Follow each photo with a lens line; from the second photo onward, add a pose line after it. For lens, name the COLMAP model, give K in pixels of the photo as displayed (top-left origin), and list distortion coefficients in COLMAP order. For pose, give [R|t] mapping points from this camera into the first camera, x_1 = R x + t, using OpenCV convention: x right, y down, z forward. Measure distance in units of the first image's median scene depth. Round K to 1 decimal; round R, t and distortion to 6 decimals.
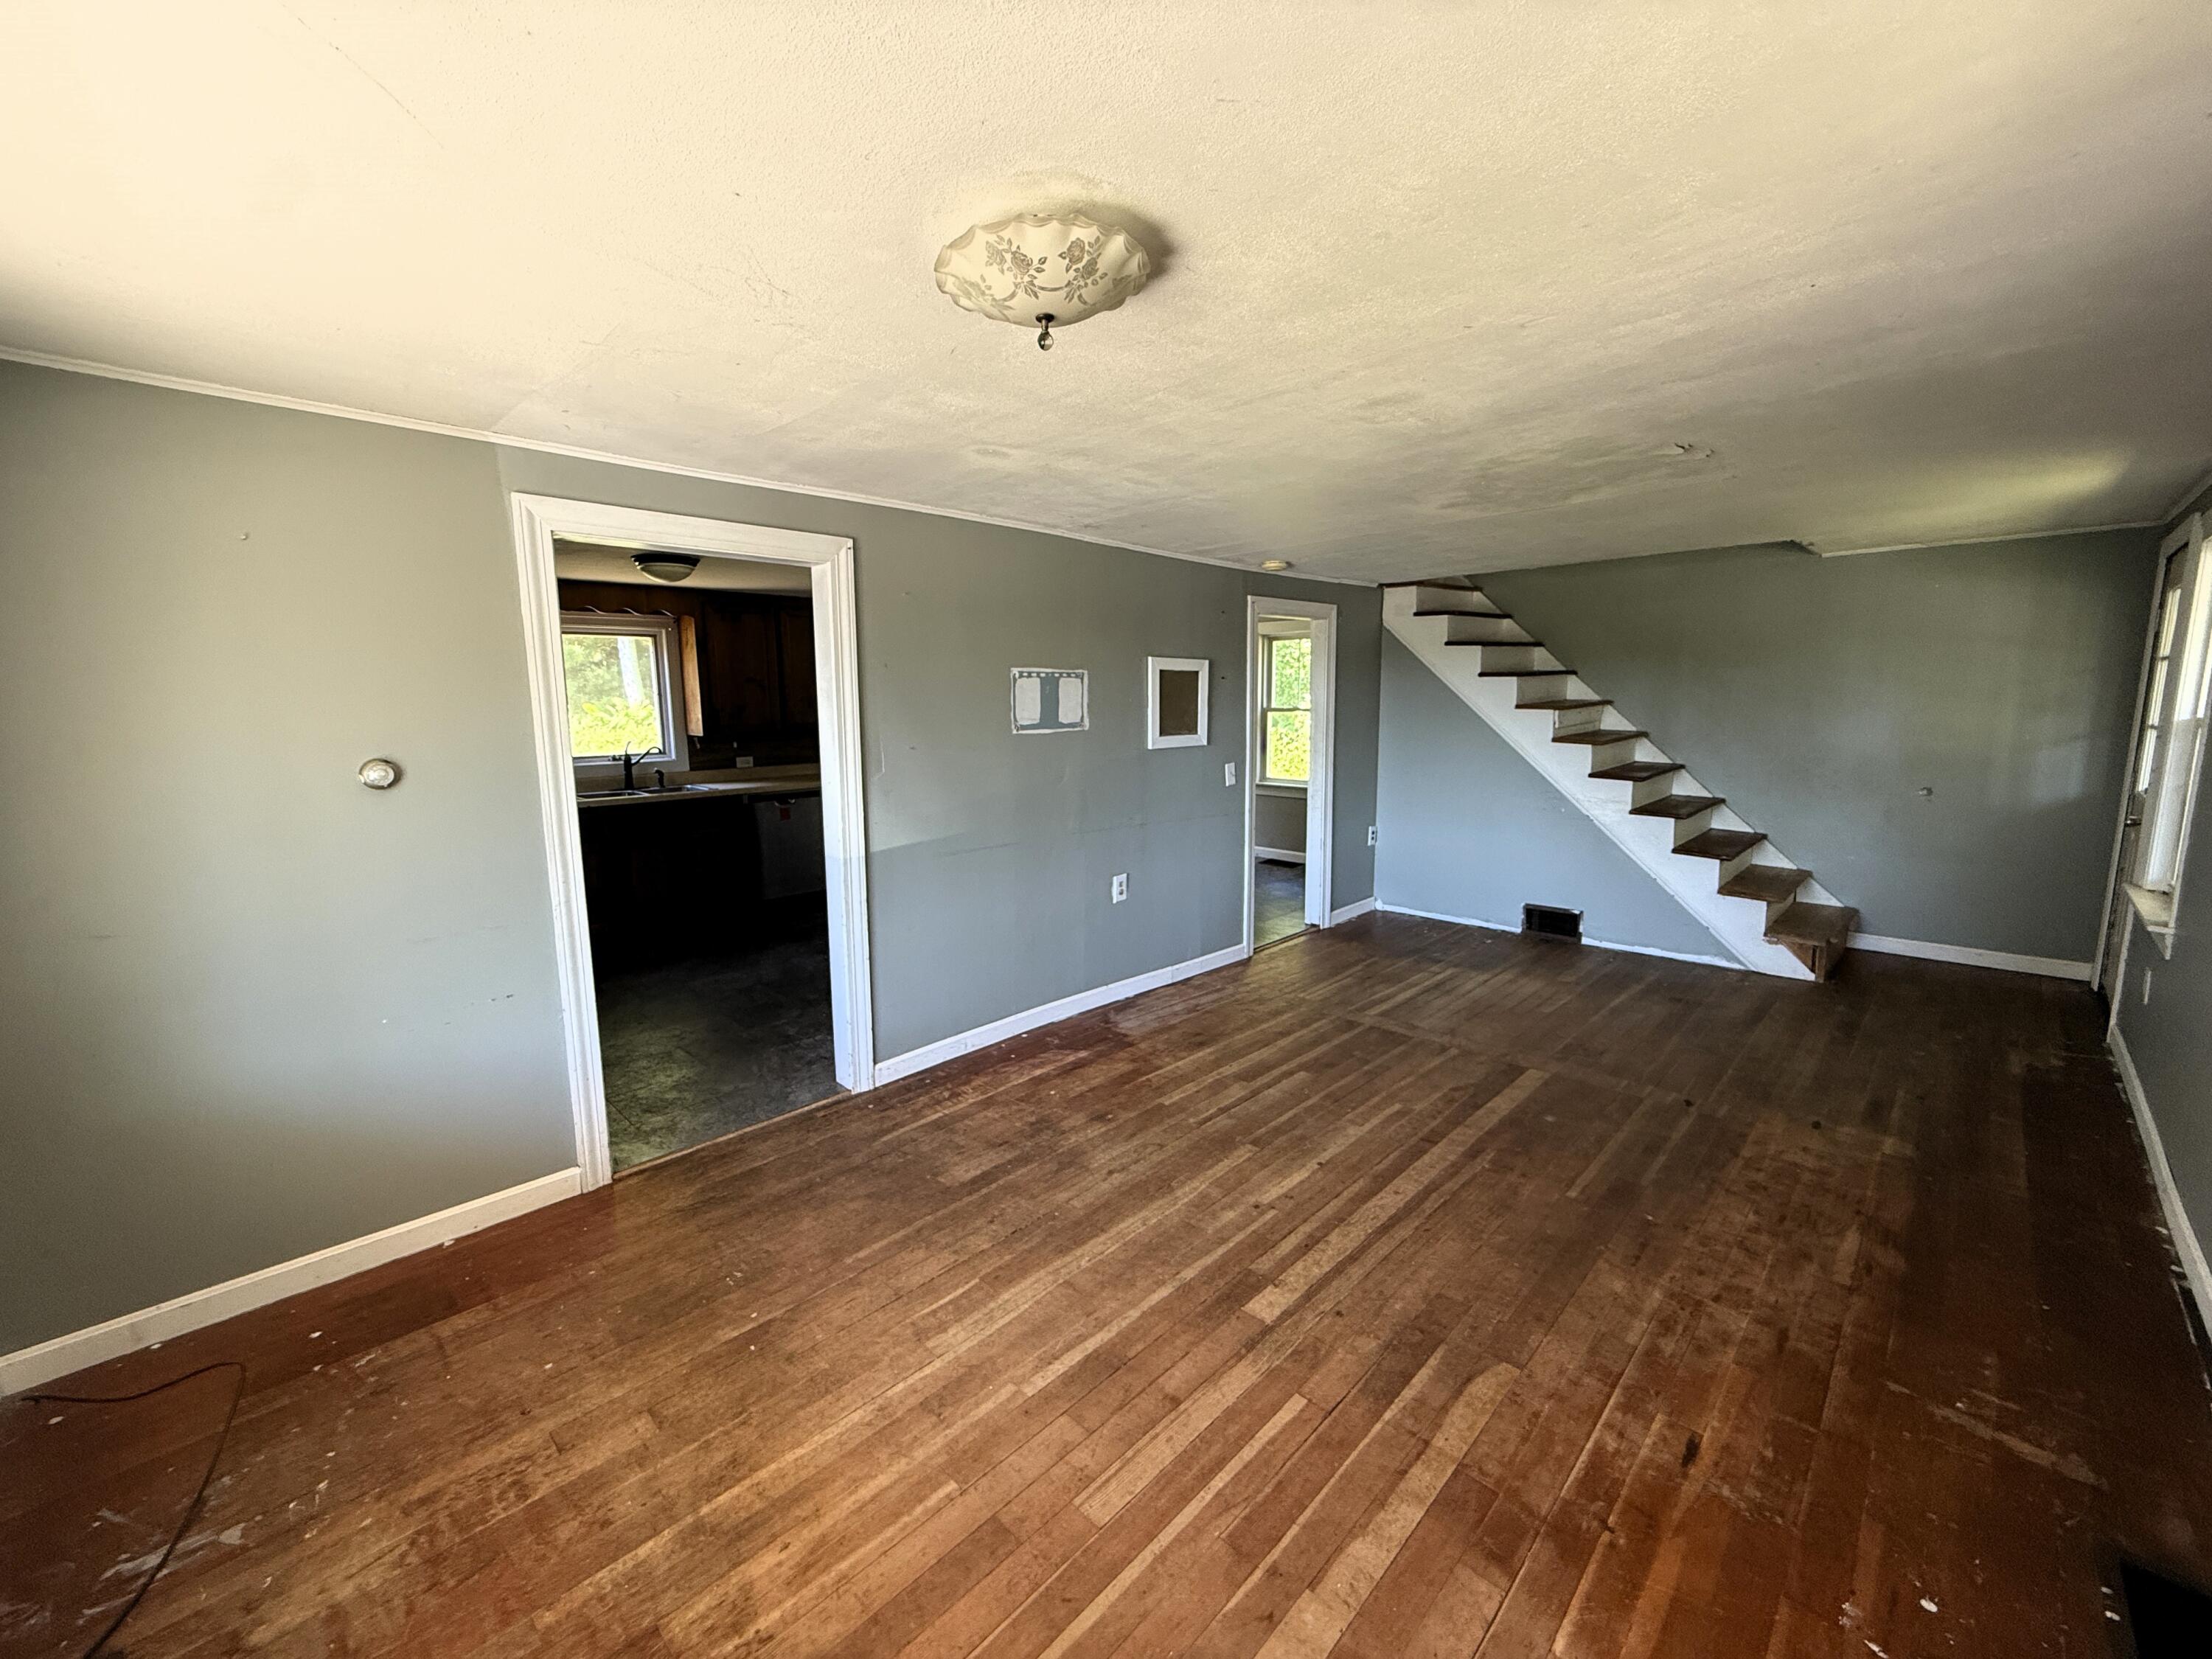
lens RADIAL K [[887.1, 0, 1108.2], [0, 887.1, 820.8], [0, 0, 1]] dist [0.000172, 0.000178]
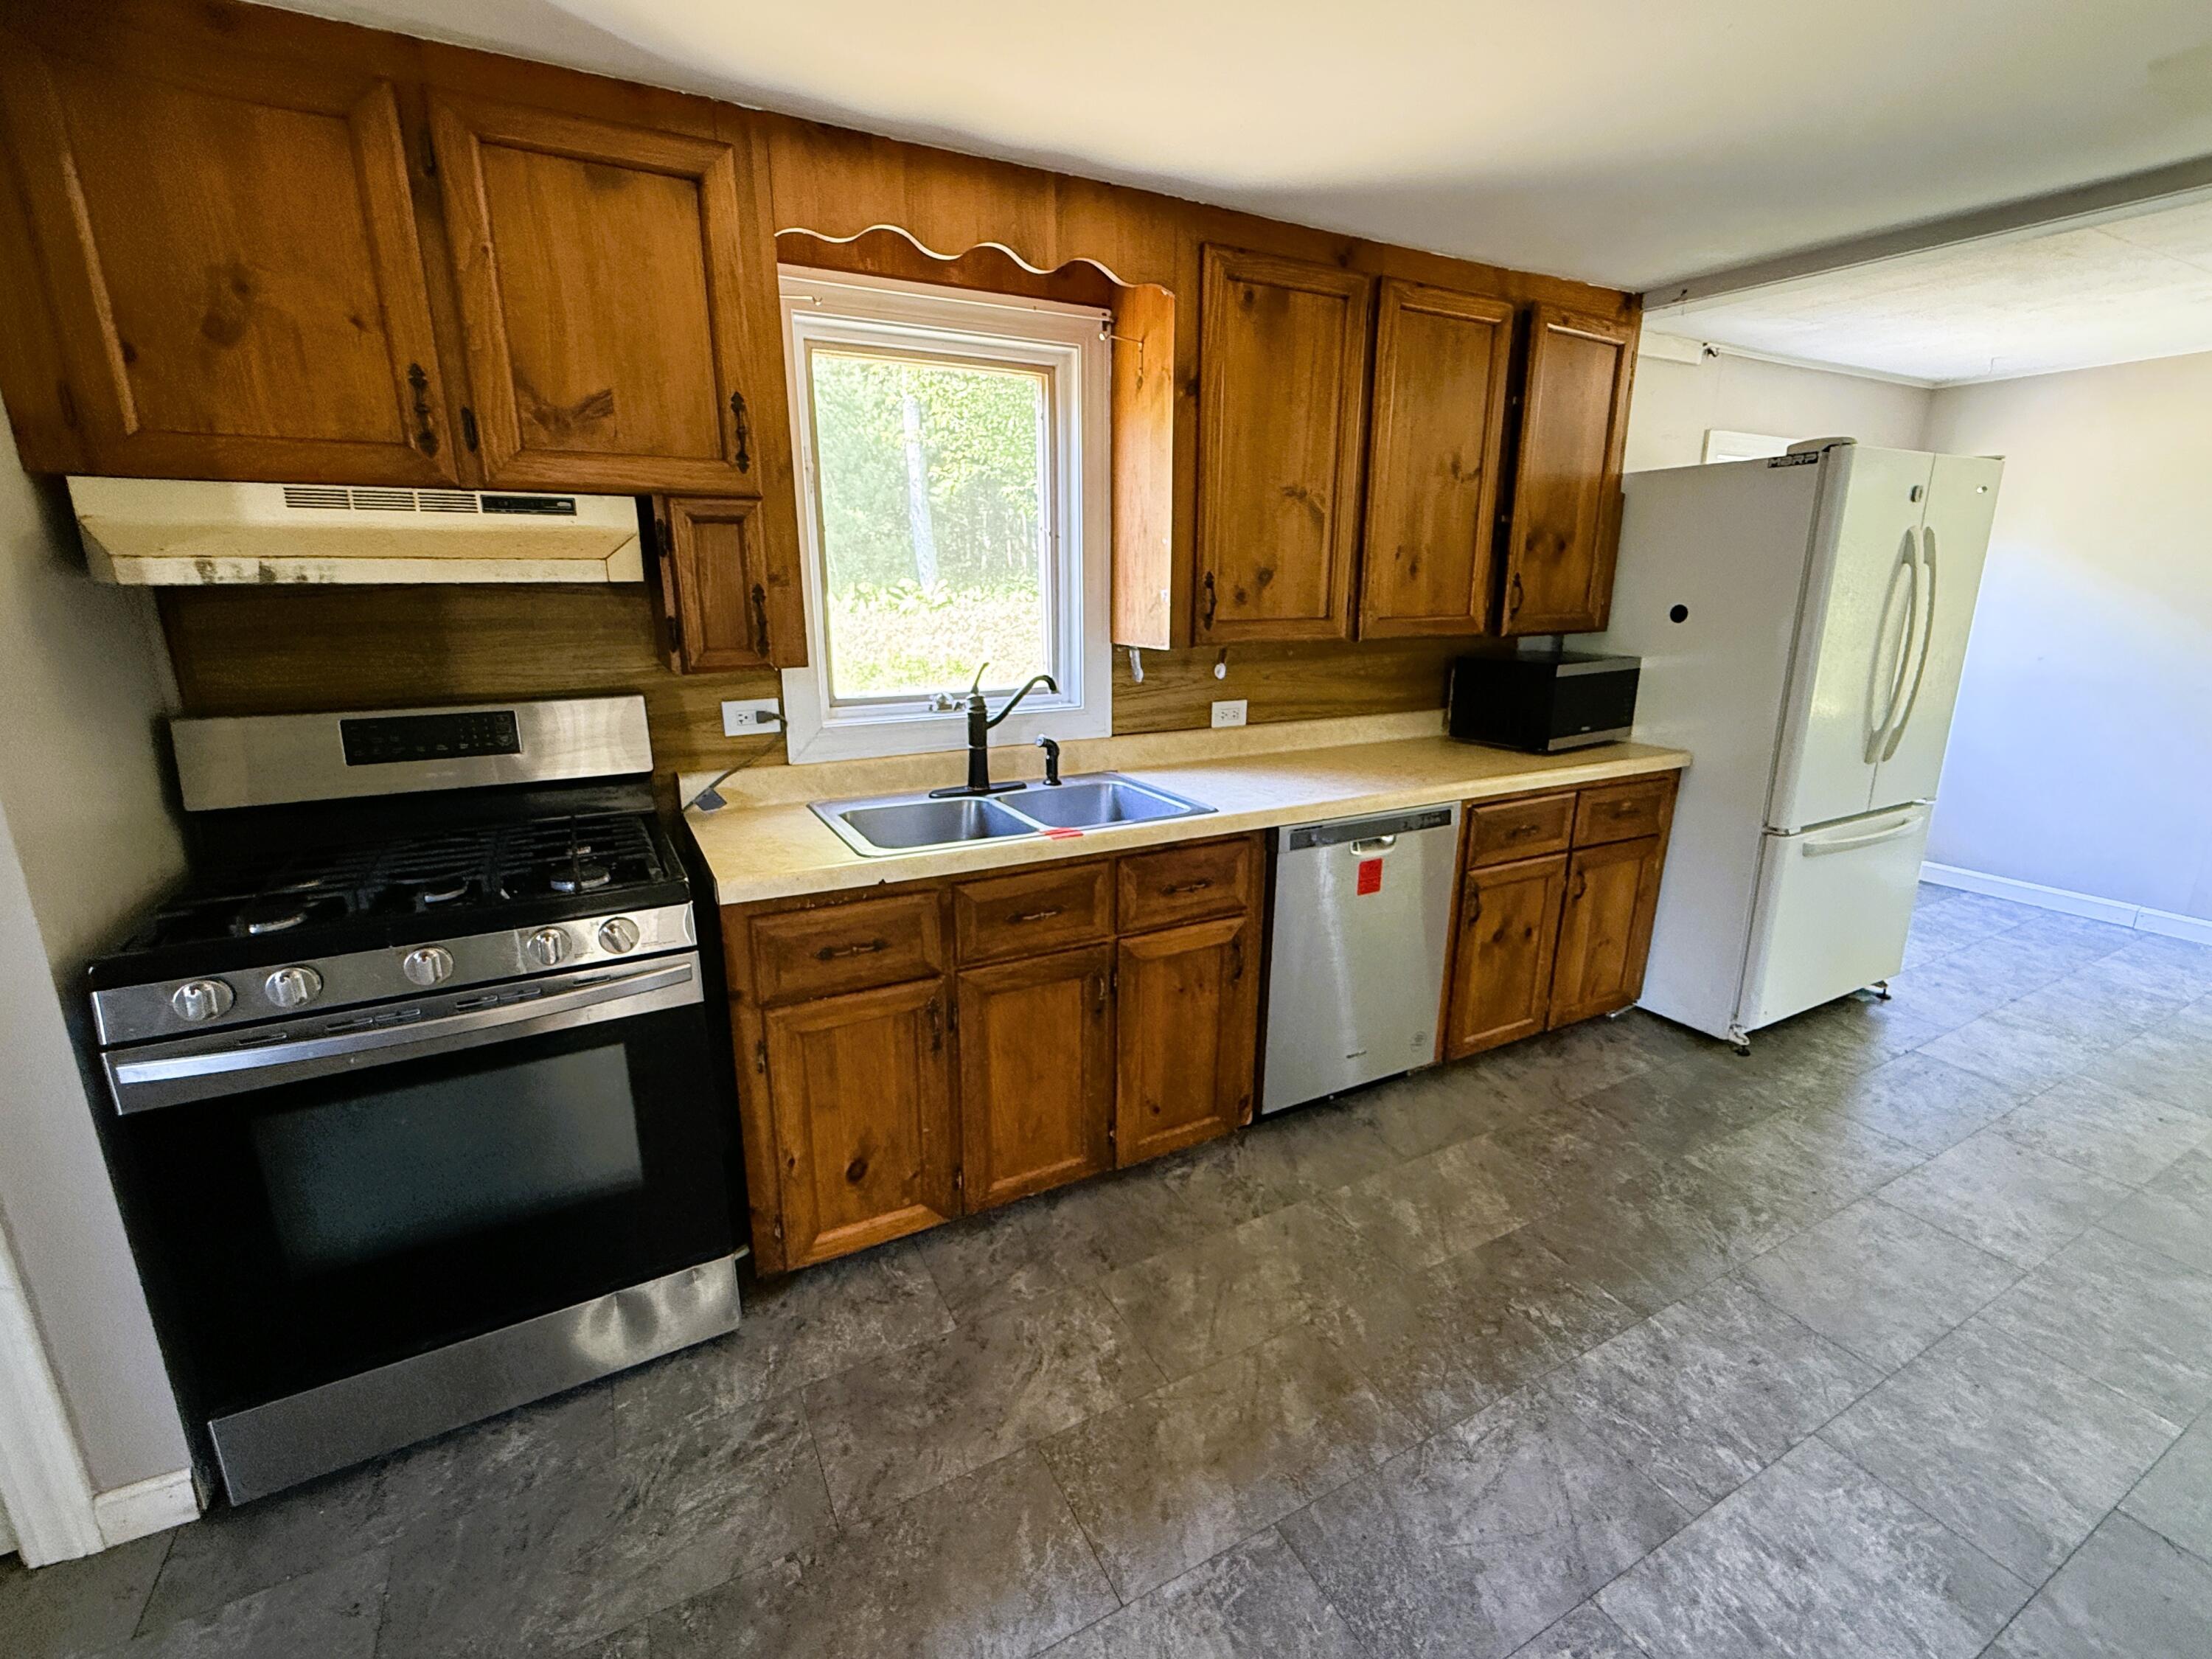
lens RADIAL K [[965.7, 0, 1104.7], [0, 965.7, 836.5], [0, 0, 1]] dist [0.000404, 0.000006]
pose [[0.955537, 0.088938, -0.281138, -0.352658], [-0.056791, 0.991087, 0.120507, -0.063873], [0.289350, -0.099182, 0.952071, 0.594098]]
